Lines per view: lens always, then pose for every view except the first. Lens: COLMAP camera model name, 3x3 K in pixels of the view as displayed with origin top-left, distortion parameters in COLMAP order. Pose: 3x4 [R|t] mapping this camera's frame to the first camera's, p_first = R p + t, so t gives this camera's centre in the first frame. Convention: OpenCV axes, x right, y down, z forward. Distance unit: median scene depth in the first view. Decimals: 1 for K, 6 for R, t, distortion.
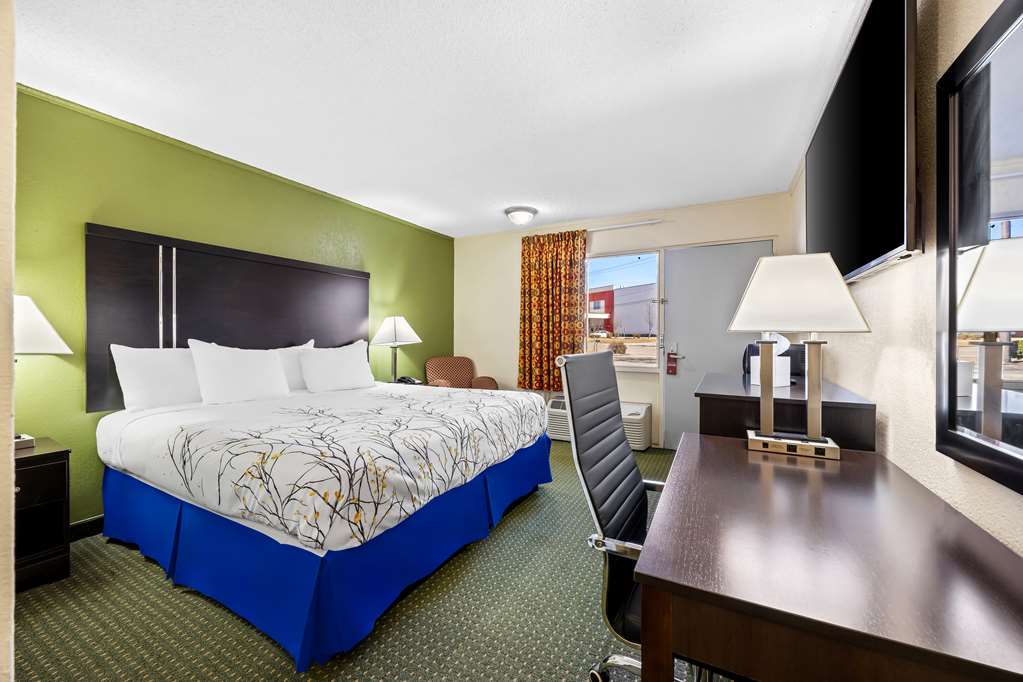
lens RADIAL K [[394.4, 0, 513.1], [0, 394.4, 337.7], [0, 0, 1]] dist [-0.000776, 0.000065]
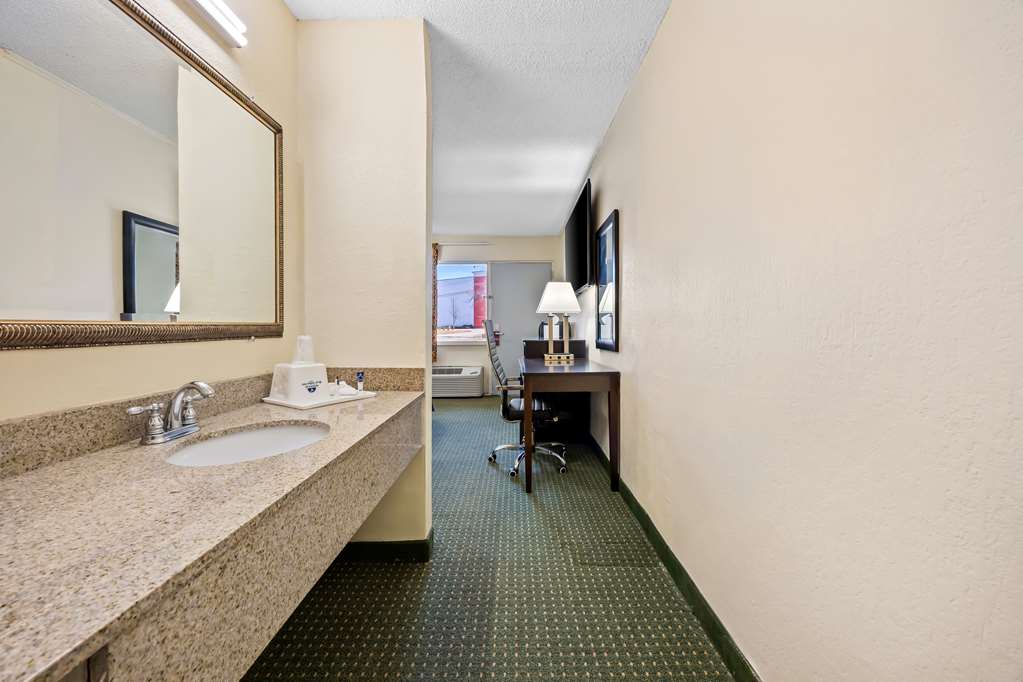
lens RADIAL K [[394.4, 0, 513.1], [0, 394.4, 337.7], [0, 0, 1]] dist [-0.000776, 0.000065]
pose [[0.884560, -0.020725, 0.465965, -0.683401], [0.010612, 0.999648, 0.024318, 0.075055], [-0.466305, -0.016566, 0.884469, -1.025072]]
